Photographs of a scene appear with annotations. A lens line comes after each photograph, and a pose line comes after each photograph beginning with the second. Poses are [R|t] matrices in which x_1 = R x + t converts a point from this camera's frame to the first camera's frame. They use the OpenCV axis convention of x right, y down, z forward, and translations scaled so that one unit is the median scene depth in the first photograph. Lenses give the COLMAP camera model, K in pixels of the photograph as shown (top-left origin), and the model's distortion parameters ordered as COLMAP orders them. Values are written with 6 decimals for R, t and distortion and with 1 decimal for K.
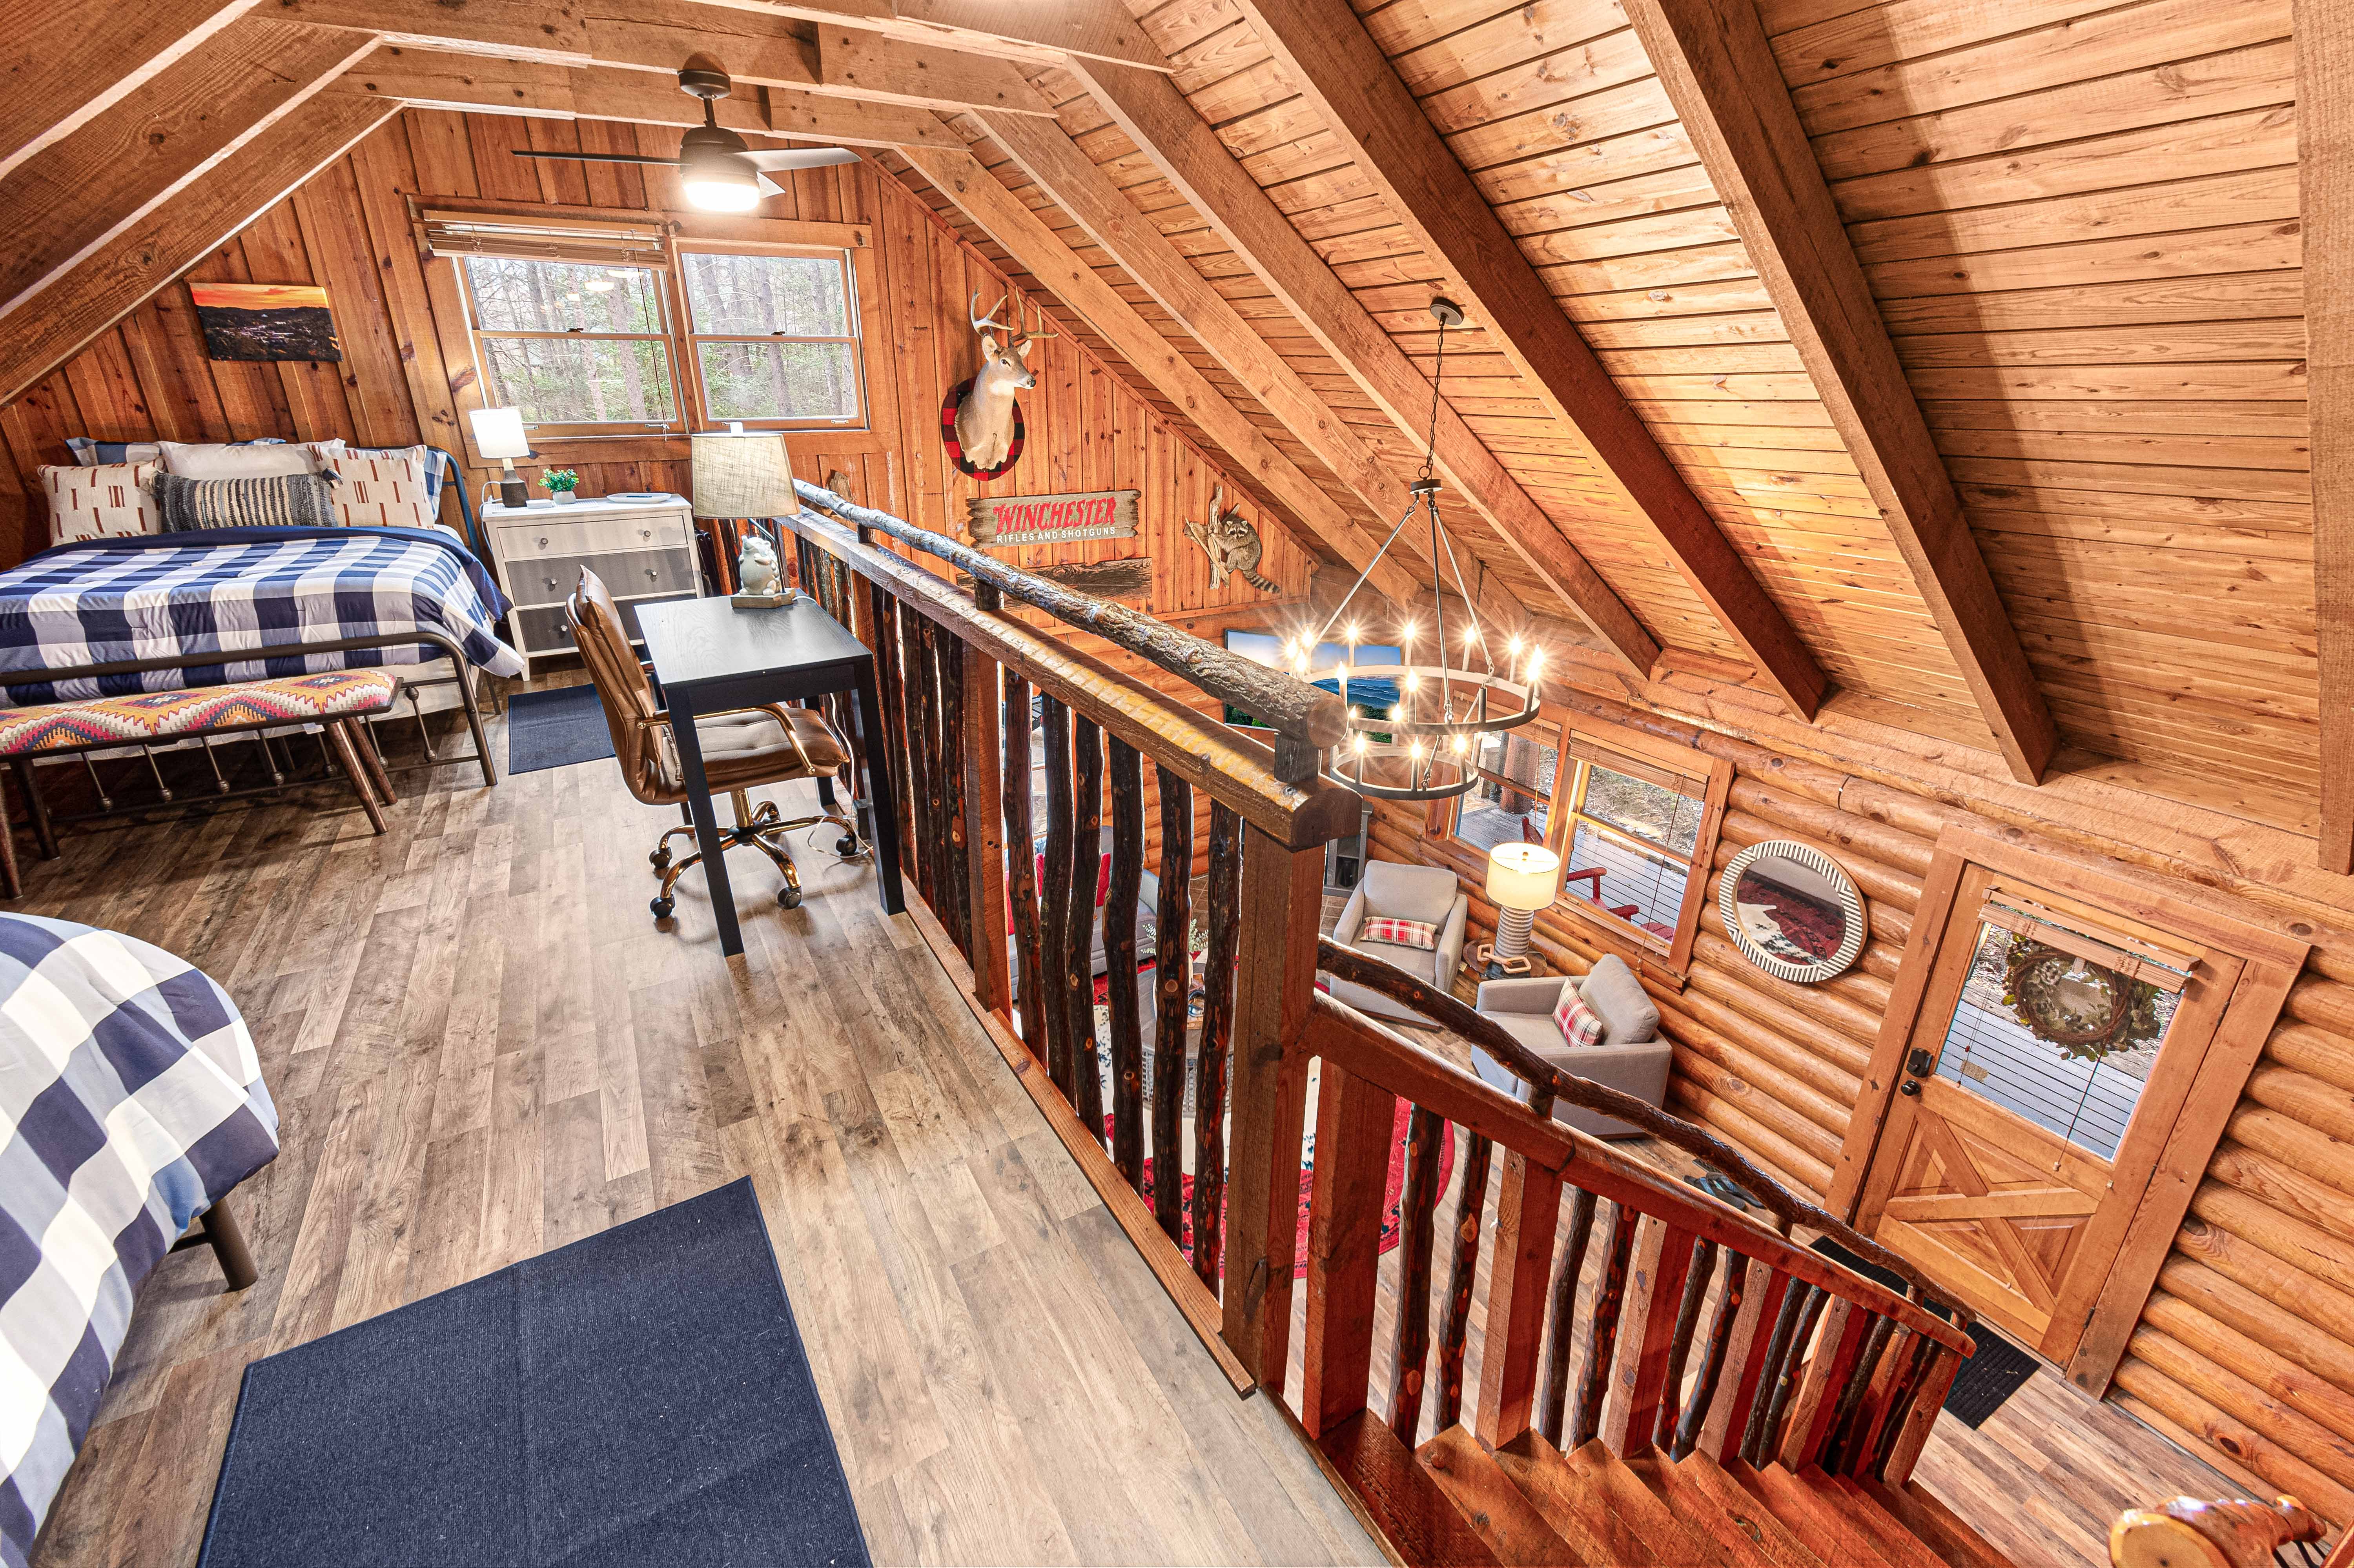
lens RADIAL K [[1025.9, 0, 1180.1], [0, 1025.9, 773.9], [0, 0, 1]] dist [-0.000548, -0.000848]
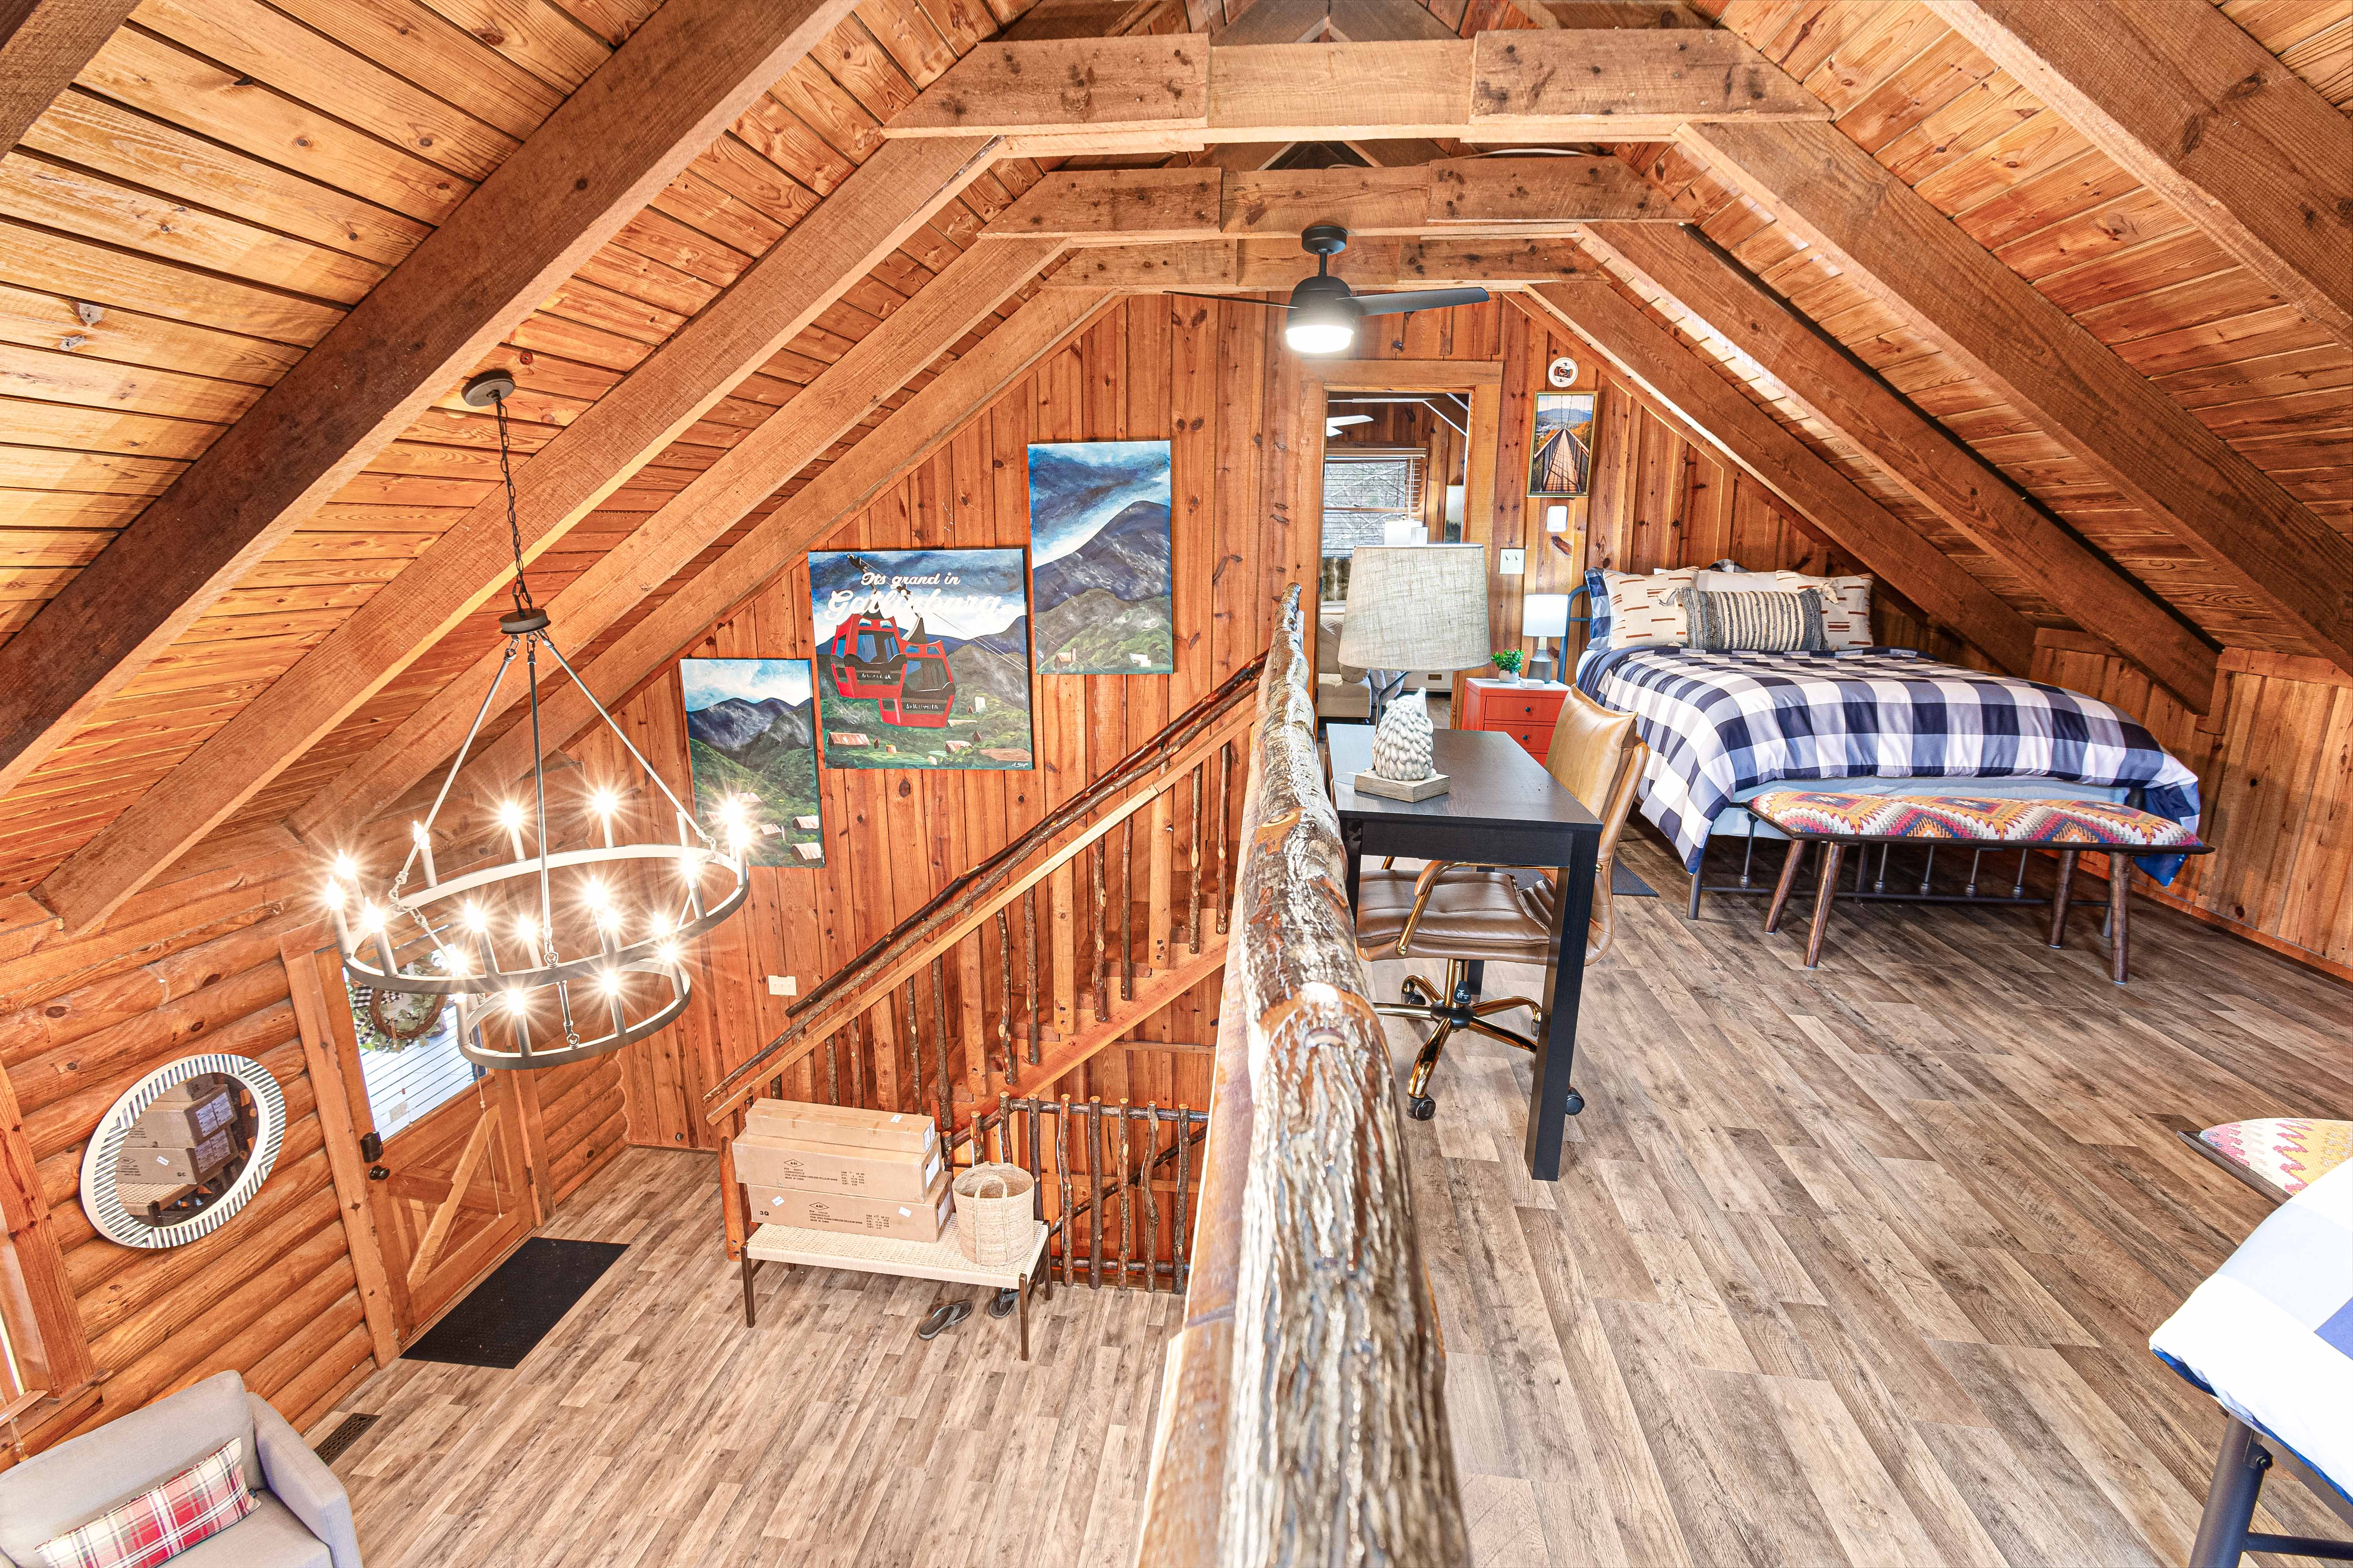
lens RADIAL K [[1025.4, 0, 1179.6], [0, 1025.4, 773.9], [0, 0, 1]] dist [-0.000548, -0.000848]
pose [[-0.806138, -0.136354, 0.575803, -0.442323], [0.206105, 0.847450, 0.489234, -0.351084], [-0.554673, 0.513066, -0.655058, 0.996843]]
